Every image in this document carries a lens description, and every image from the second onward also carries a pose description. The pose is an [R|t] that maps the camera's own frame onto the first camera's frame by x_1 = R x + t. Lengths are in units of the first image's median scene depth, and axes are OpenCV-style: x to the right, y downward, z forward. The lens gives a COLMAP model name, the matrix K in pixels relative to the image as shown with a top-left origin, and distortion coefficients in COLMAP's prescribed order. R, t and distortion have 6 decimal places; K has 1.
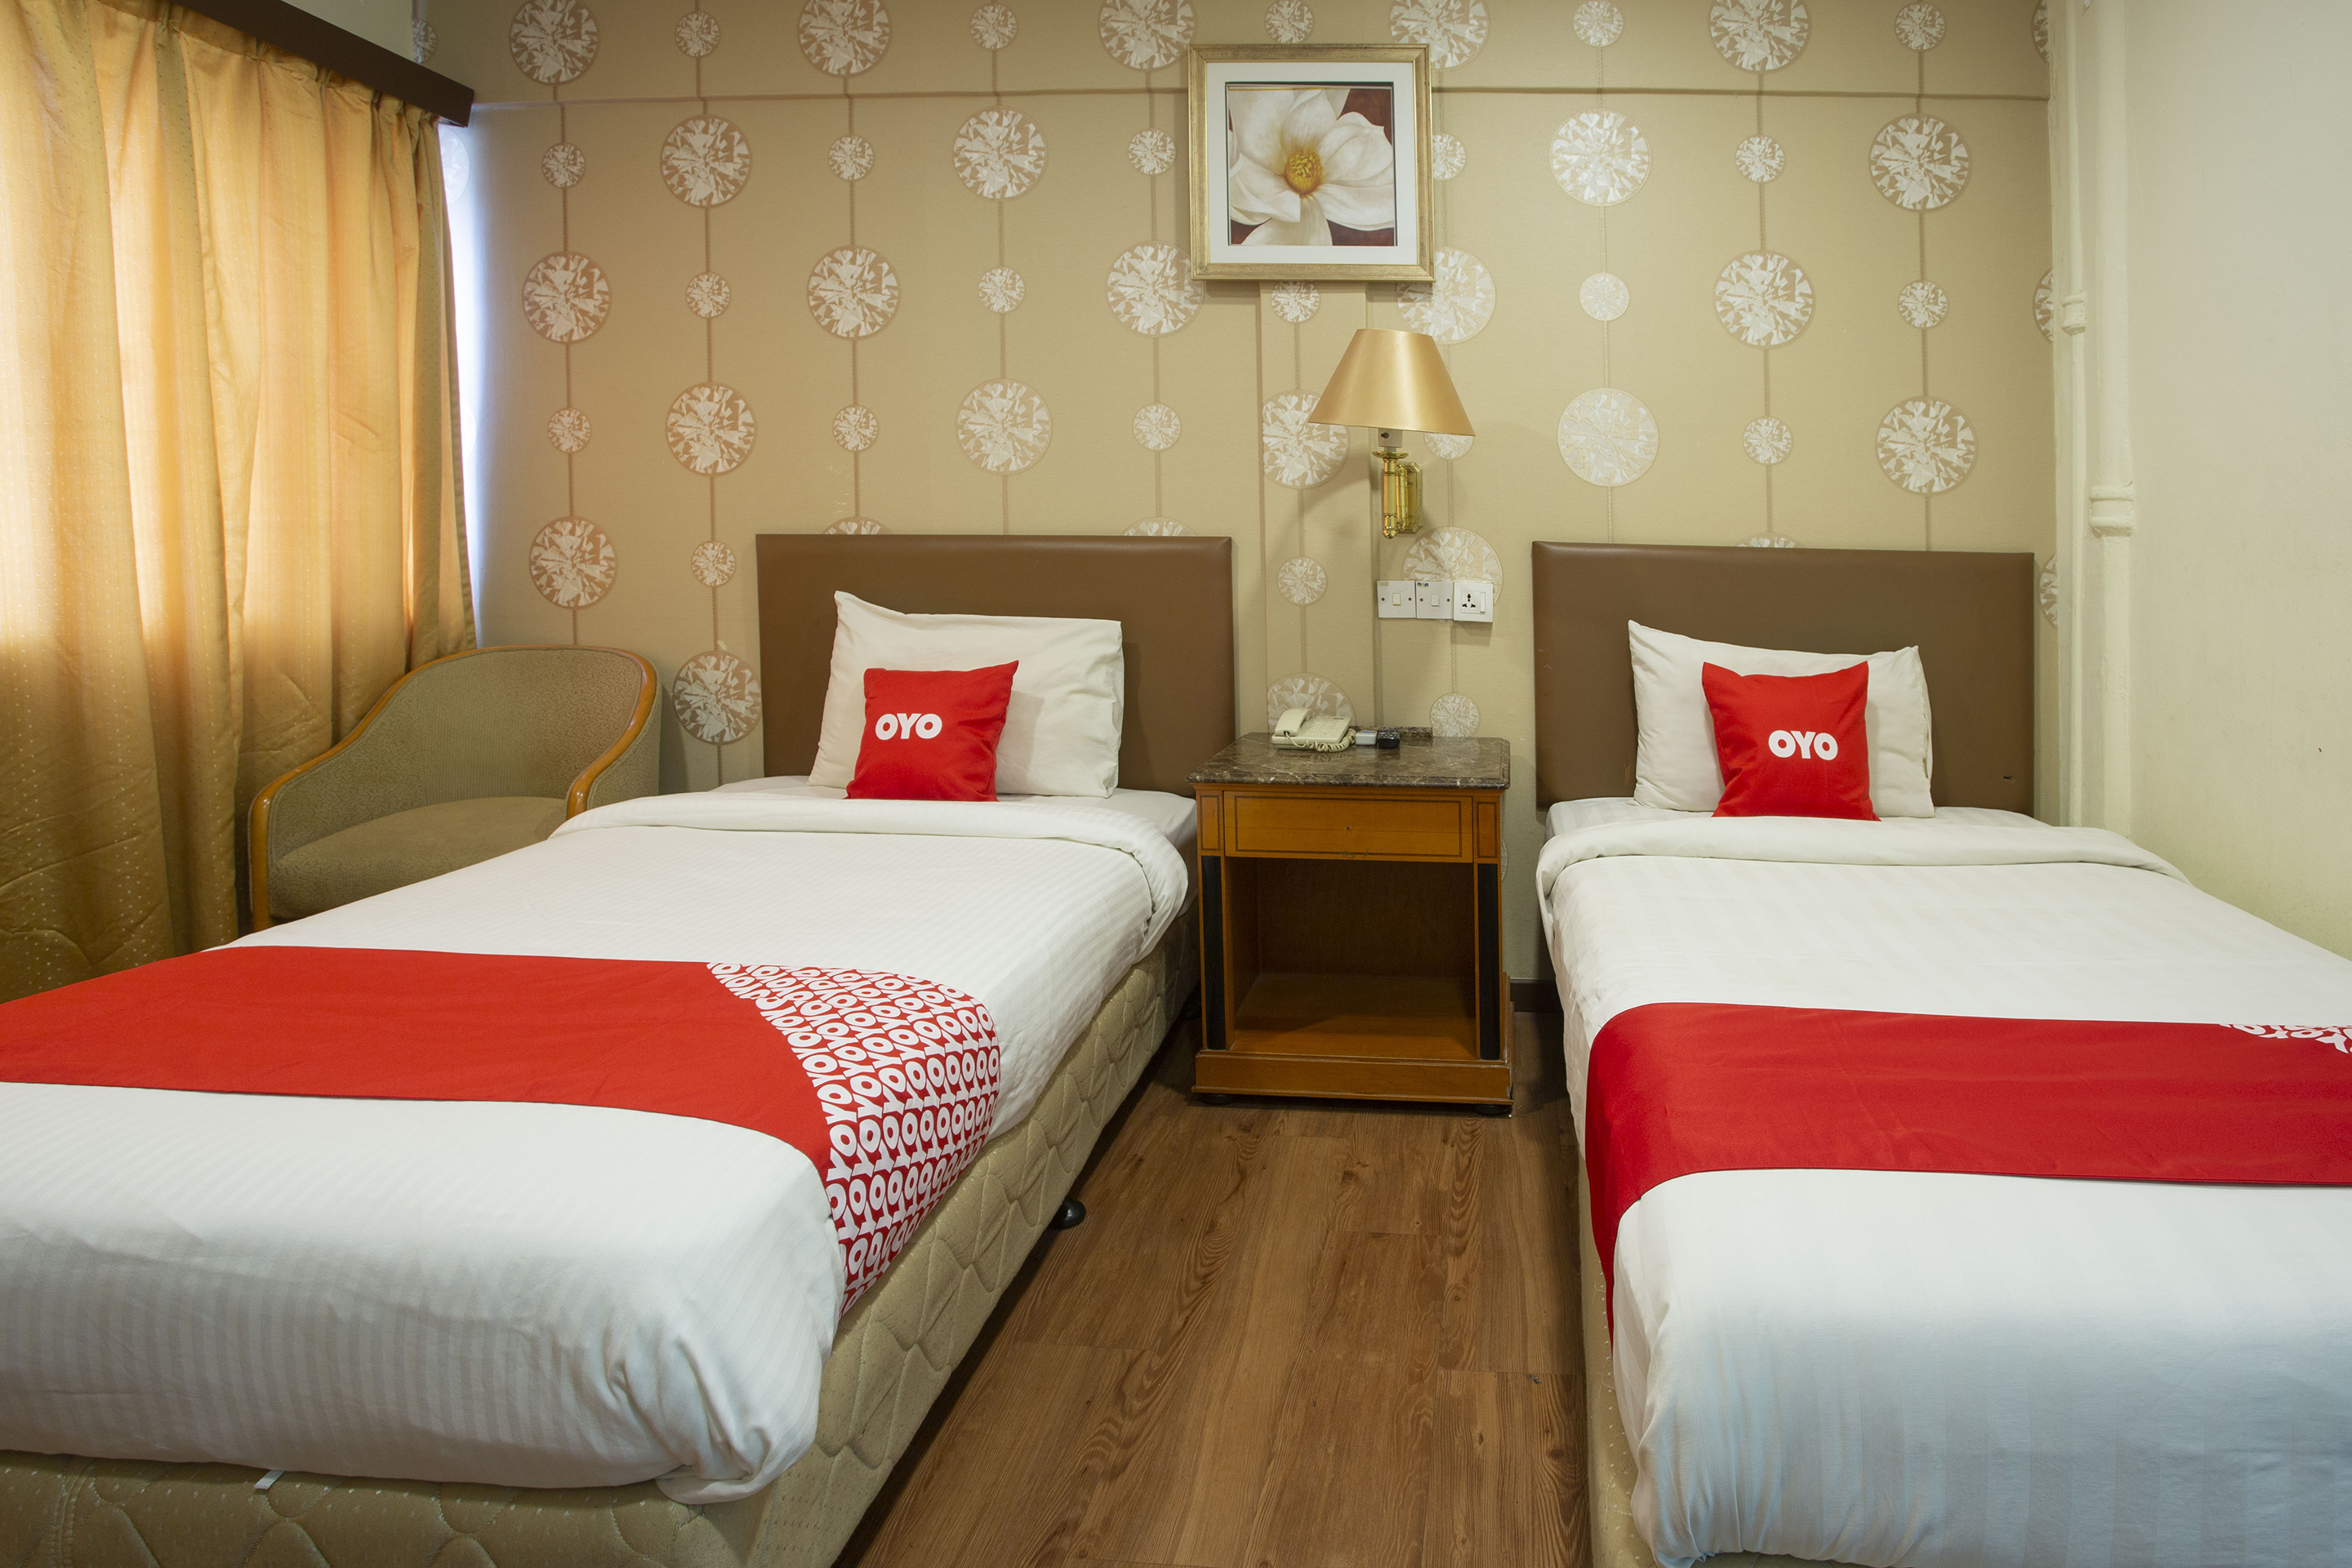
lens RADIAL K [[1200.4, 0, 1130.3], [0, 1200.4, 589.4], [0, 0, 1]] dist [-0.046489, 0.019230]
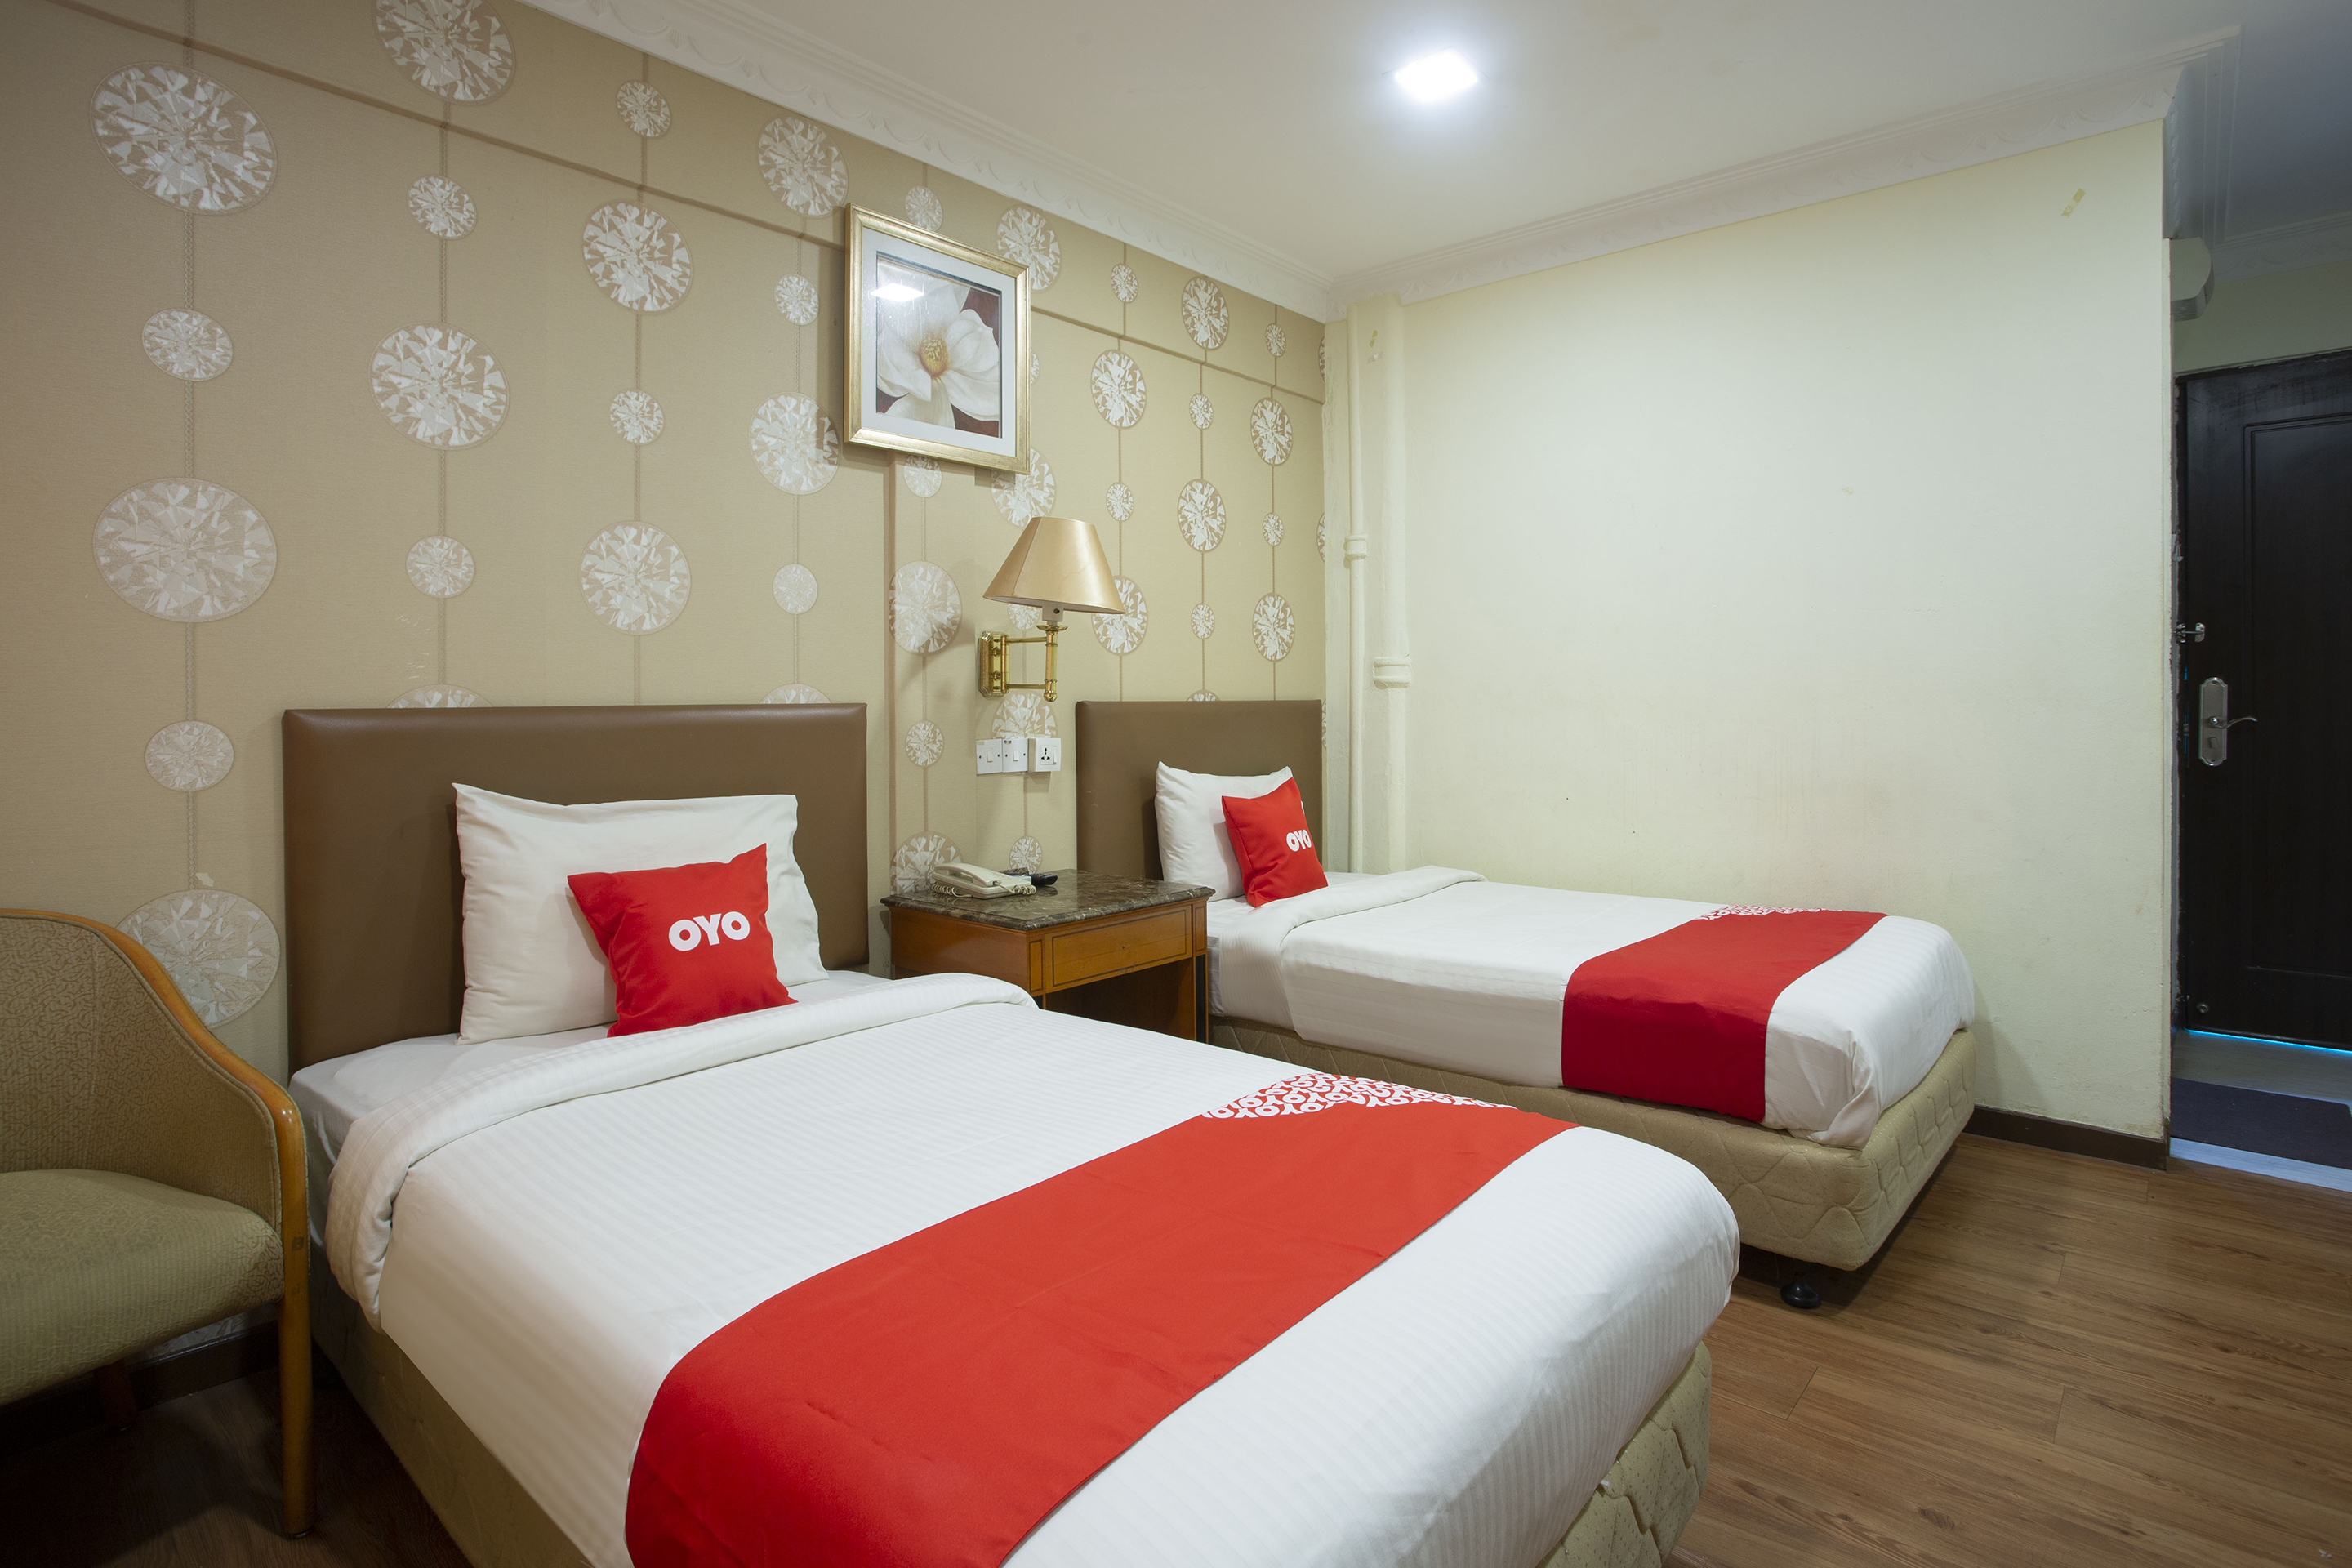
lens RADIAL K [[1200.4, 0, 1244.0], [0, 1200.4, 716.2], [0, 0, 1]] dist [-0.046489, 0.019230]
pose [[0.601674, -0.028628, 0.798229, -0.550076], [0.049250, 0.998786, -0.001302, -0.015877], [-0.797222, 0.040097, 0.602353, 0.161521]]
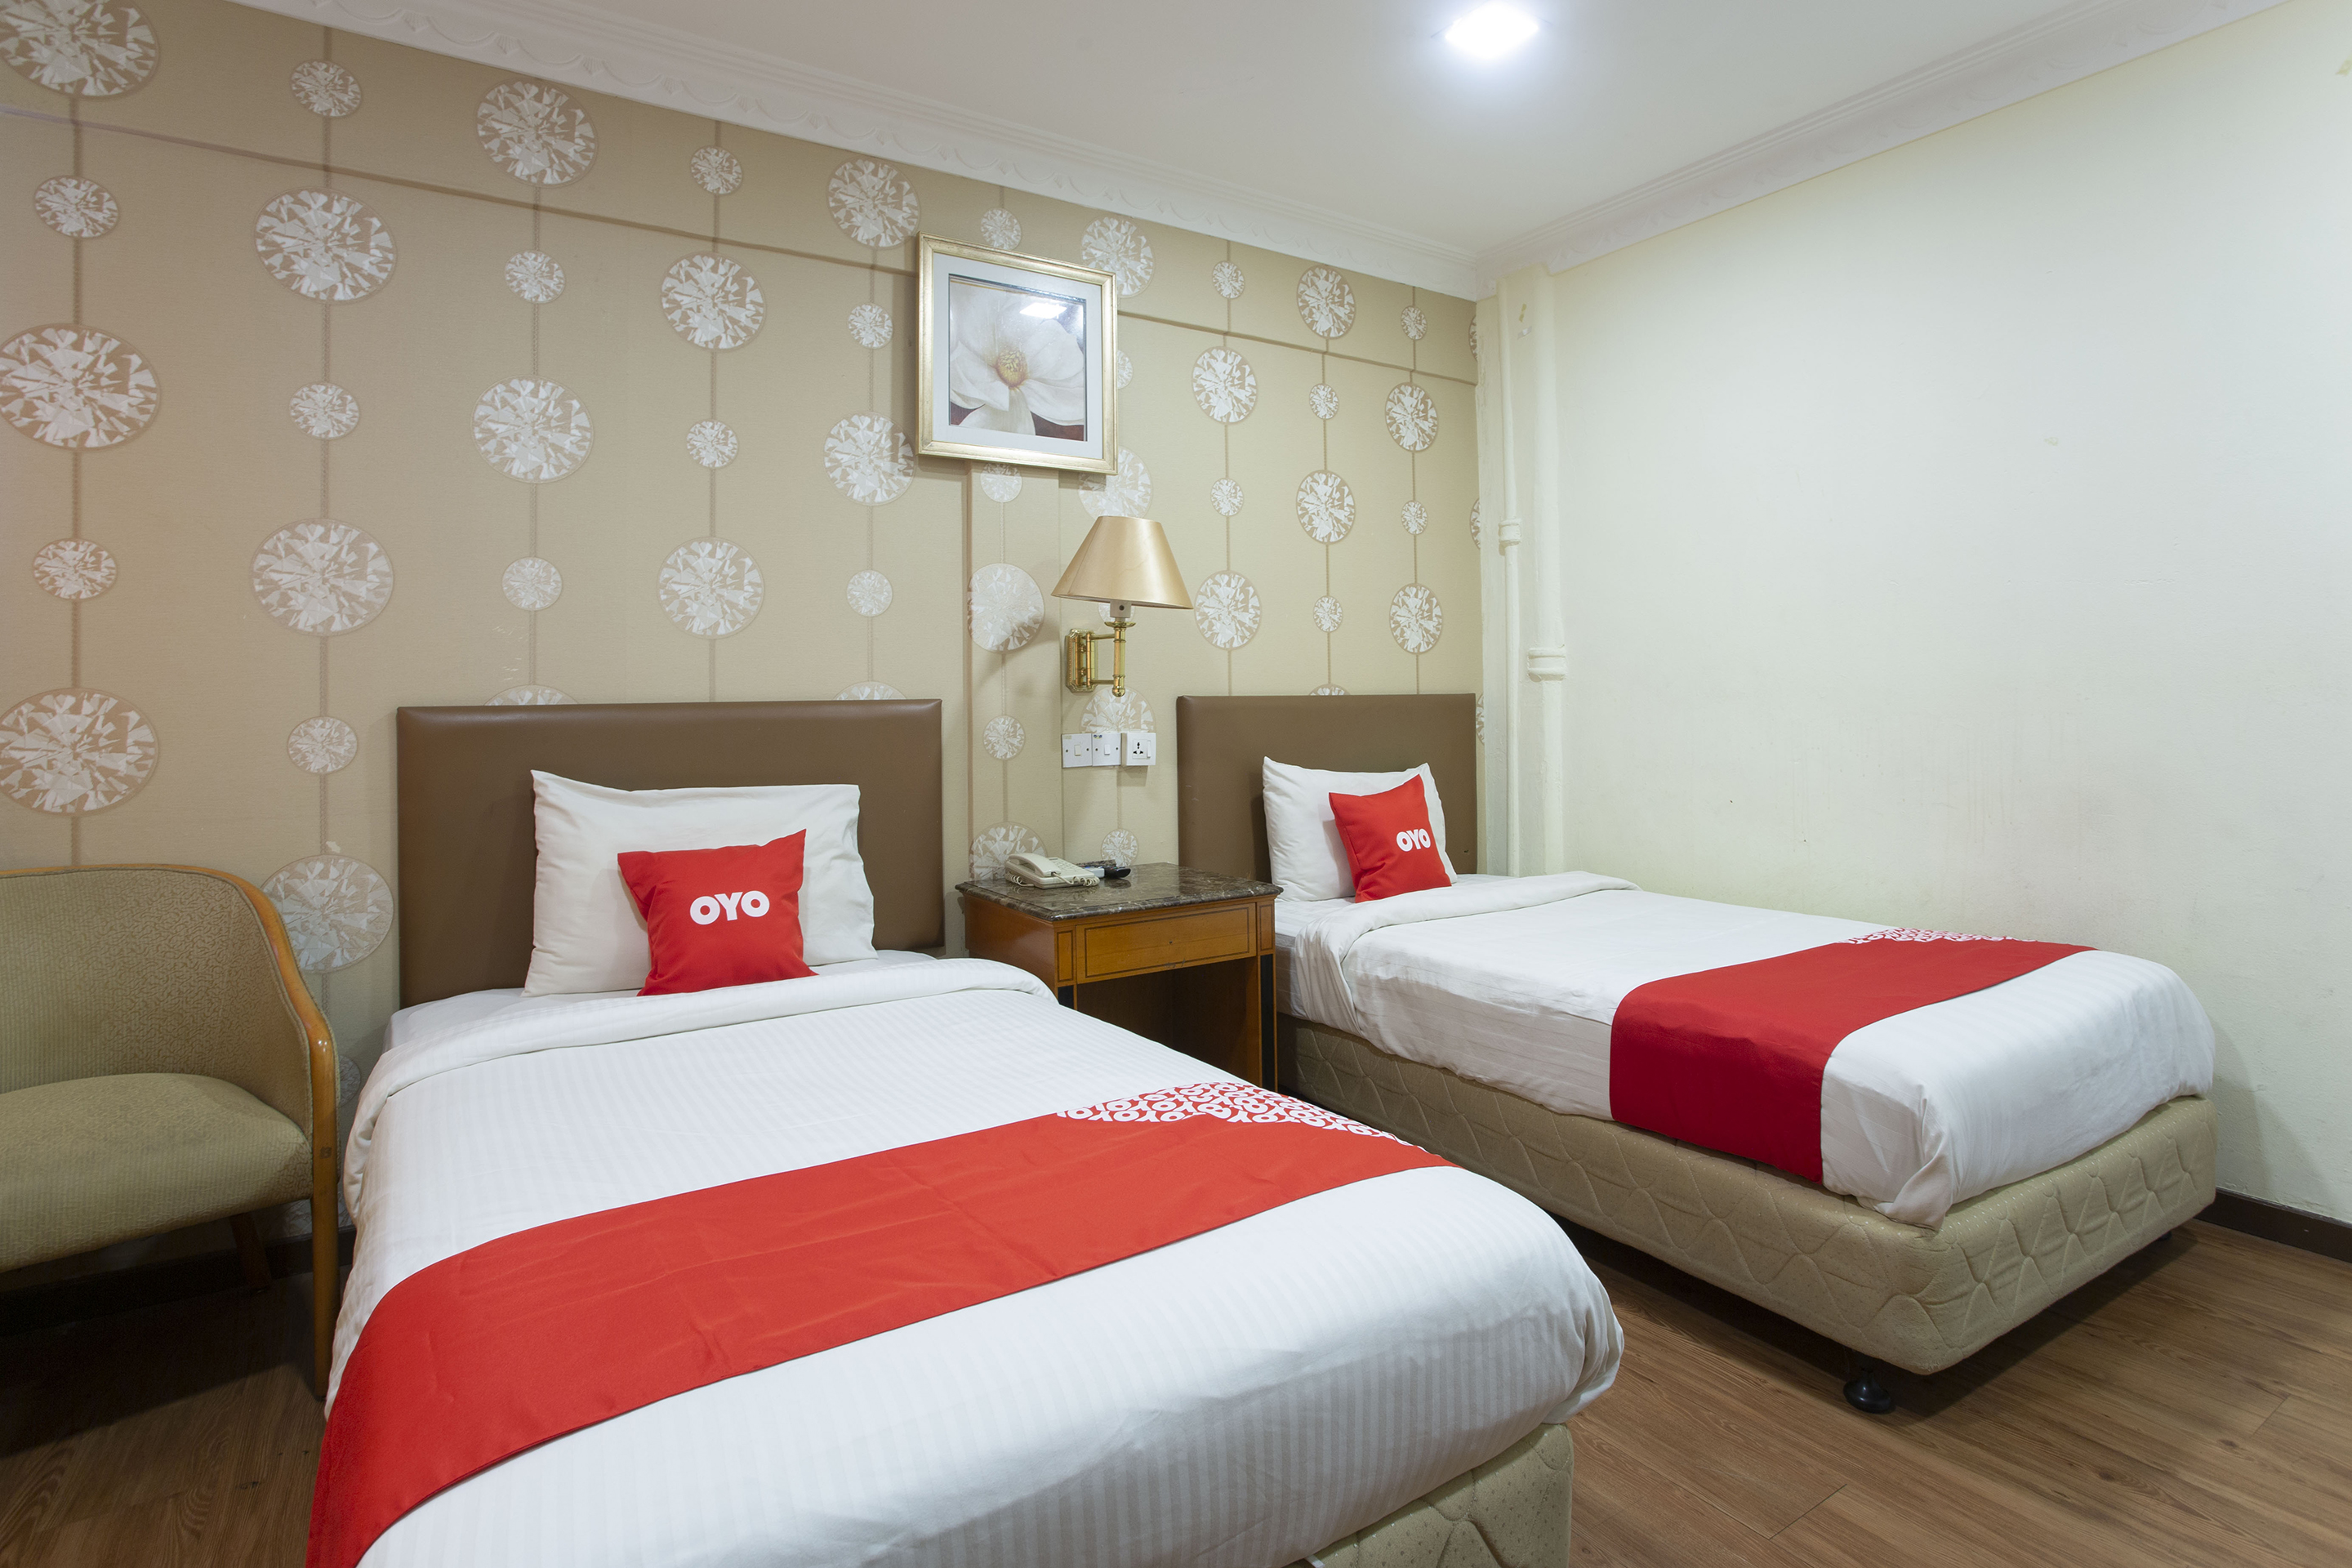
lens RADIAL K [[1200.4, 0, 1172.4], [0, 1200.4, 688.5], [0, 0, 1]] dist [-0.046489, 0.019230]
pose [[0.798071, -0.019068, 0.602262, -0.414502], [0.048884, 0.998253, -0.033172, -0.007789], [-0.600577, 0.055914, 0.797609, 0.042431]]
